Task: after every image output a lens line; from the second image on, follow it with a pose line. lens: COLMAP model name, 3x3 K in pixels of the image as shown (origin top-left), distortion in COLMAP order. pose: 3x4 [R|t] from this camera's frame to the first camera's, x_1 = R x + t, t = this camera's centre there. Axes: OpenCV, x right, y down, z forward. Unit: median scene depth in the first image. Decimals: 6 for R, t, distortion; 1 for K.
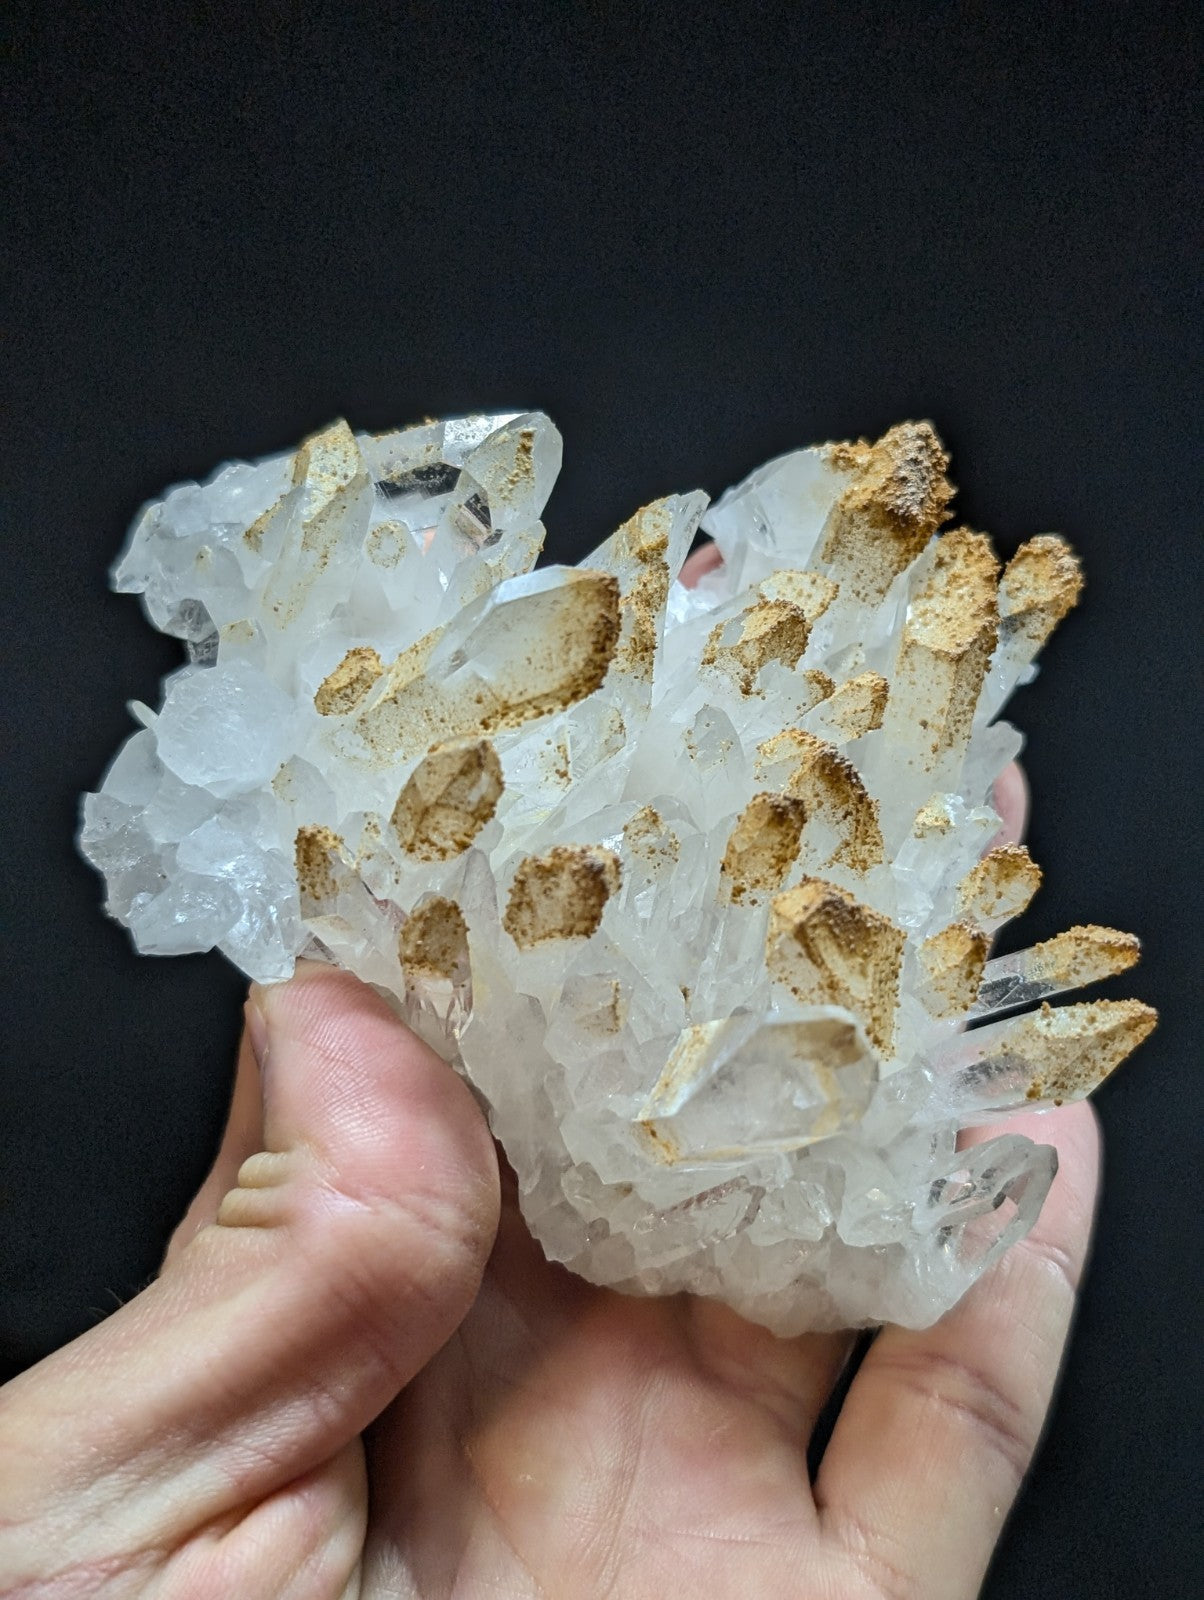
lens RADIAL K [[2076.6, 0, 611.1], [0, 2076.6, 786.3], [0, 0, 1]] dist [0.221839, 0.000000]
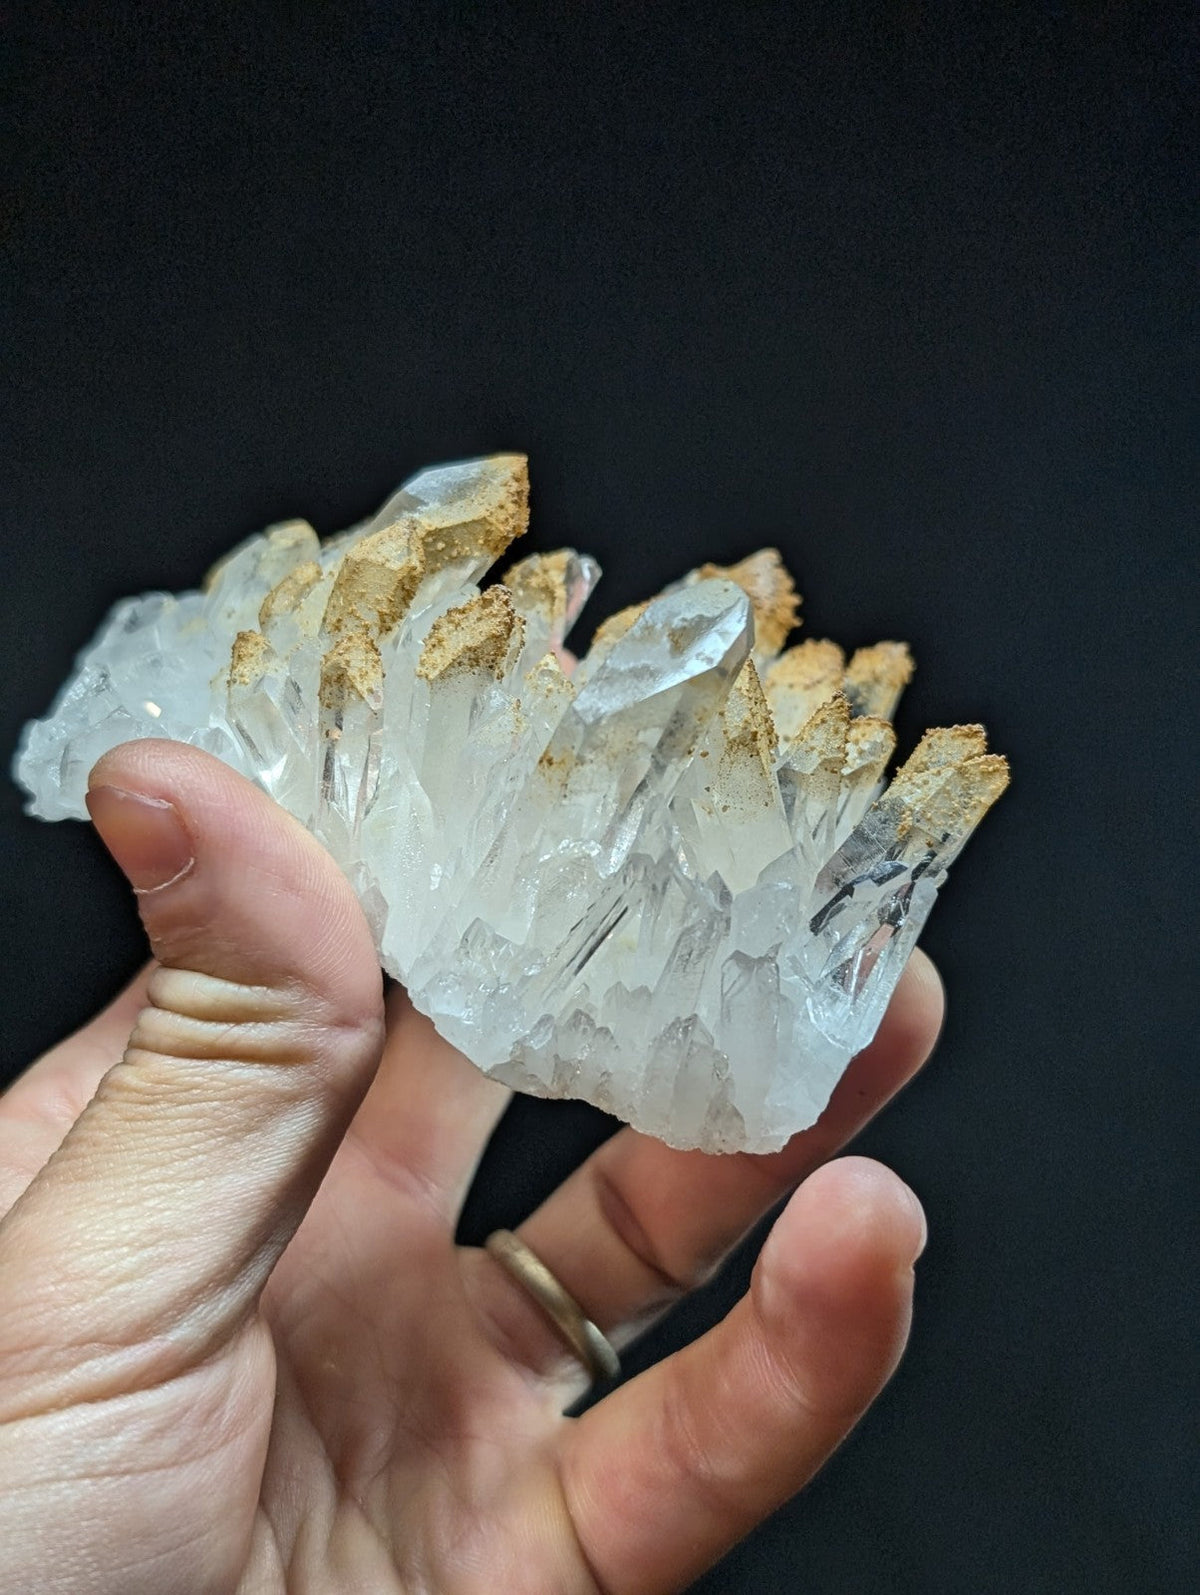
lens RADIAL K [[2070.1, 0, 606.3], [0, 2070.1, 792.8], [0, 0, 1]] dist [0.221839, 0.000000]
pose [[0.998503, 0.035057, 0.041996, 0.005111], [0.004244, 0.715726, -0.698369, 0.866579], [-0.054541, 0.697501, 0.714505, 0.240442]]
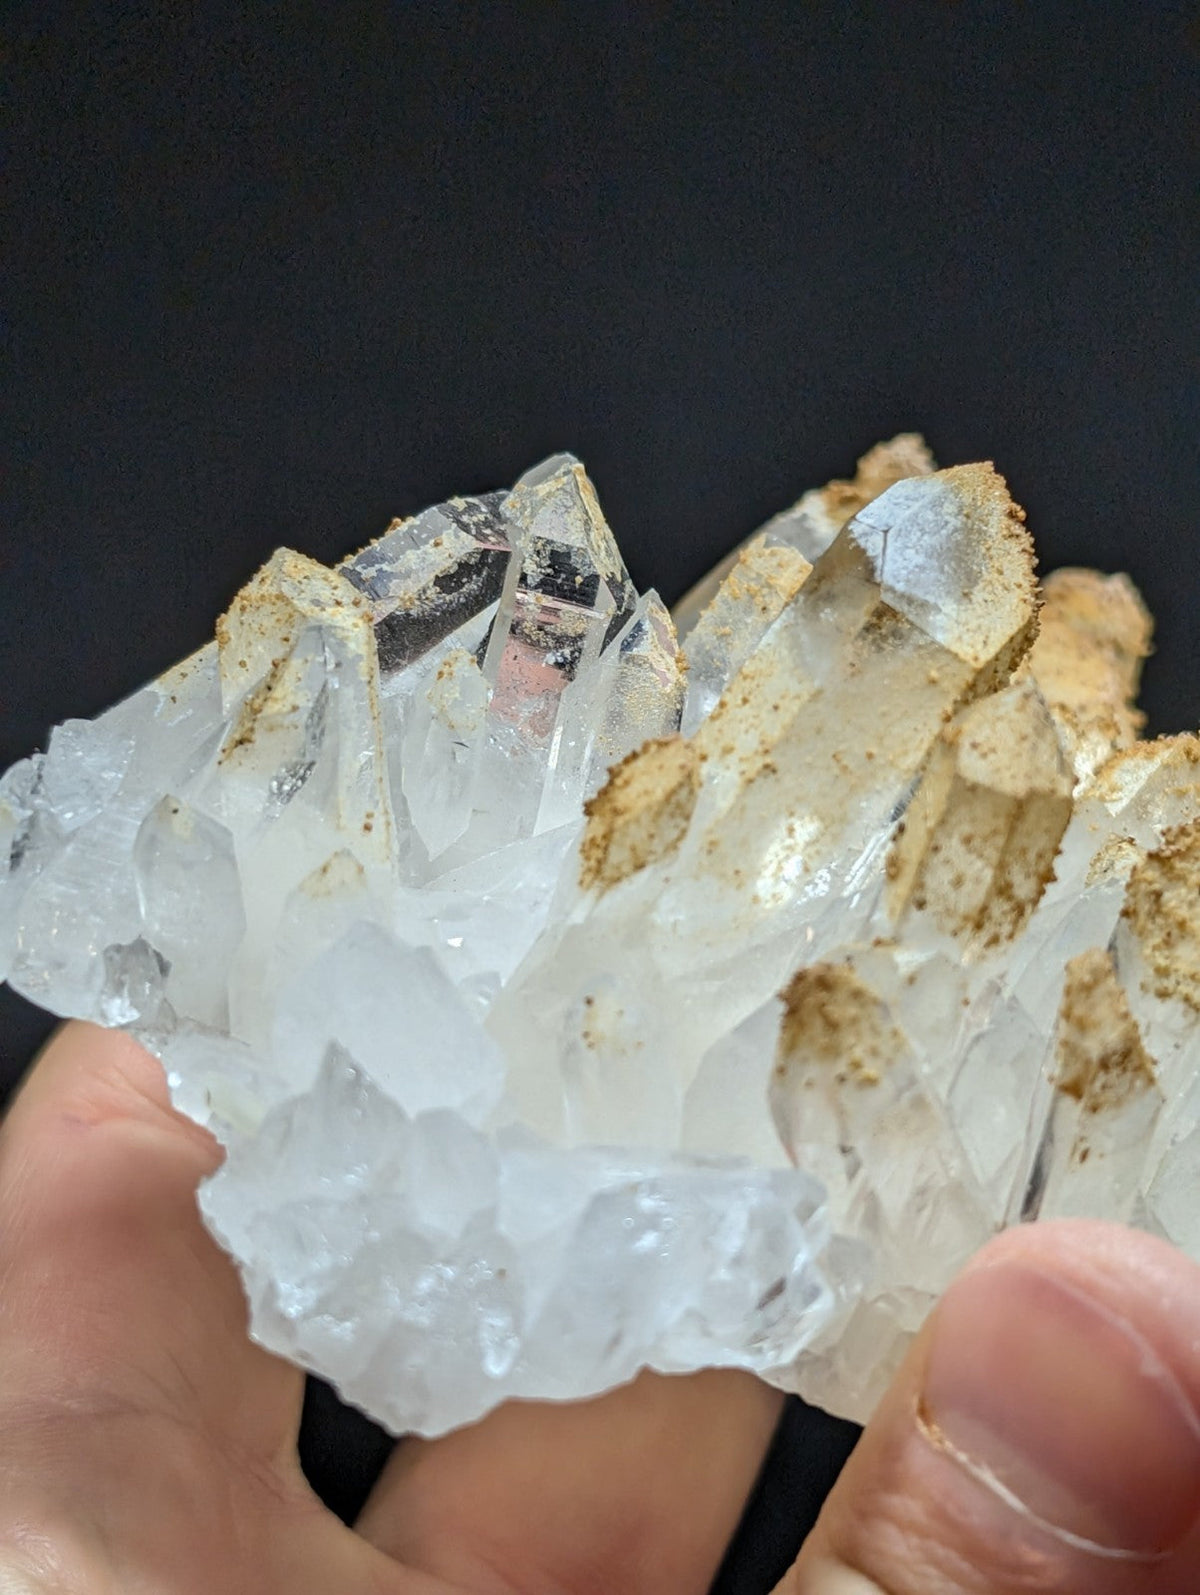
lens RADIAL K [[3393.5, 0, 679.5], [0, 3393.5, 806.3], [0, 0, 1]] dist [0.187681, 0.000000]
pose [[0.675717, -0.202412, 0.708827, -0.794819], [0.523588, 0.808652, -0.268213, 0.208206], [-0.518904, 0.552369, 0.652400, 0.401614]]
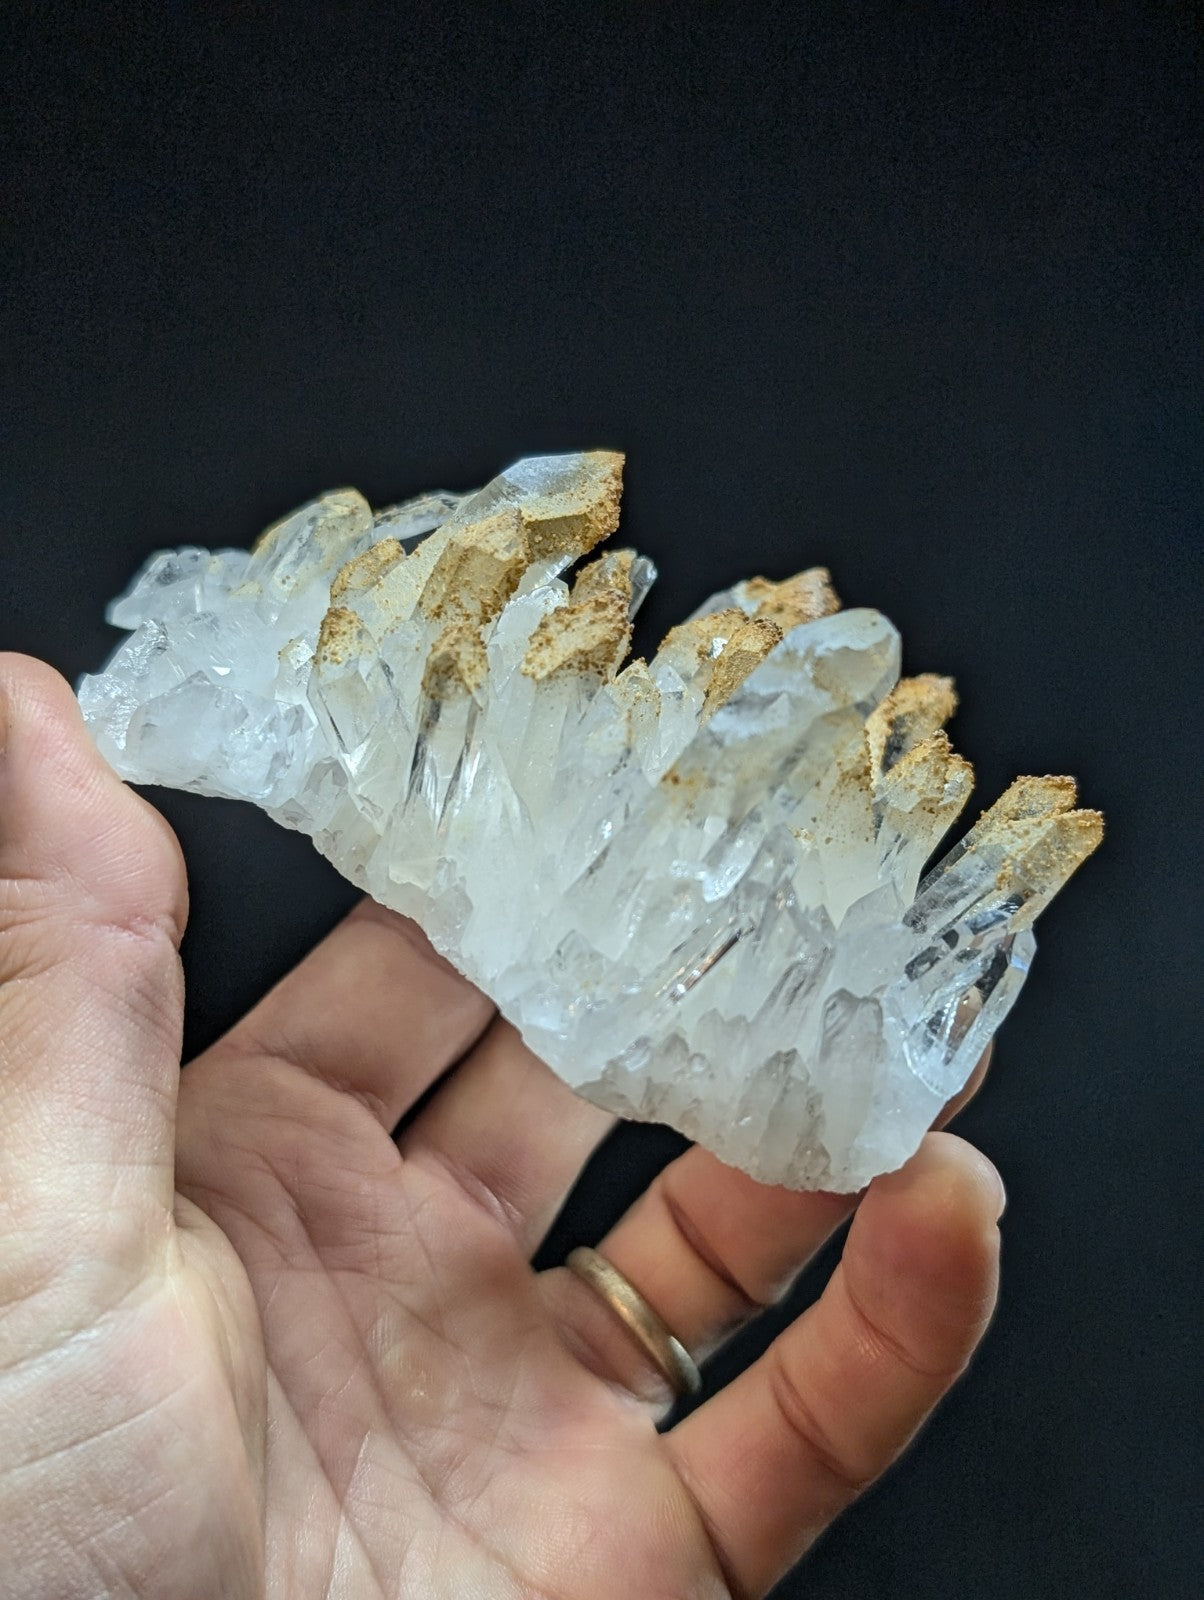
lens RADIAL K [[2076.6, 0, 590.2], [0, 2076.6, 802.6], [0, 0, 1]] dist [0.221839, 0.000000]
pose [[0.979724, 0.126473, 0.155392, -0.171195], [0.013105, 0.733473, -0.679592, 0.830425], [-0.199925, 0.667849, 0.716943, 0.258582]]
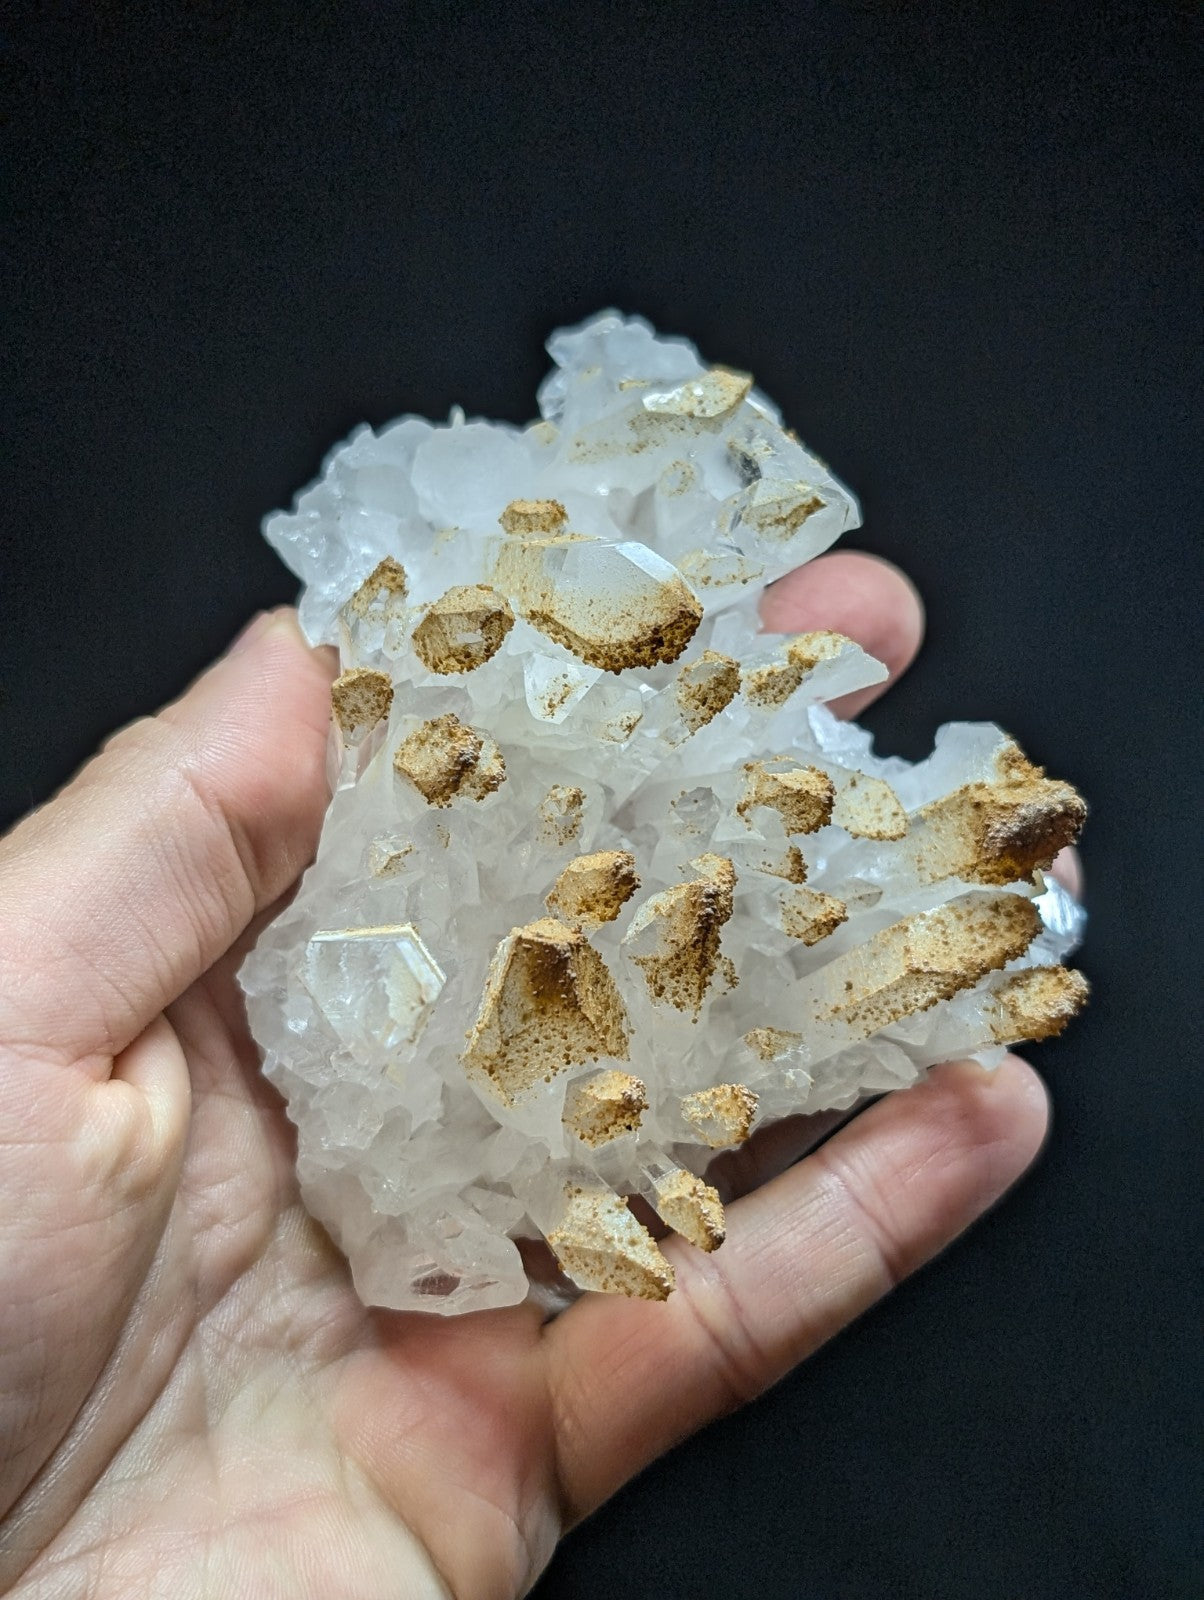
lens RADIAL K [[2076.6, 0, 609.6], [0, 2076.6, 787.7], [0, 0, 1]] dist [0.221839, 0.000000]
pose [[0.536601, 0.775099, -0.333588, 0.389126], [-0.778154, 0.607437, 0.159678, -0.176929], [0.326400, 0.173900, 0.929097, 0.008328]]
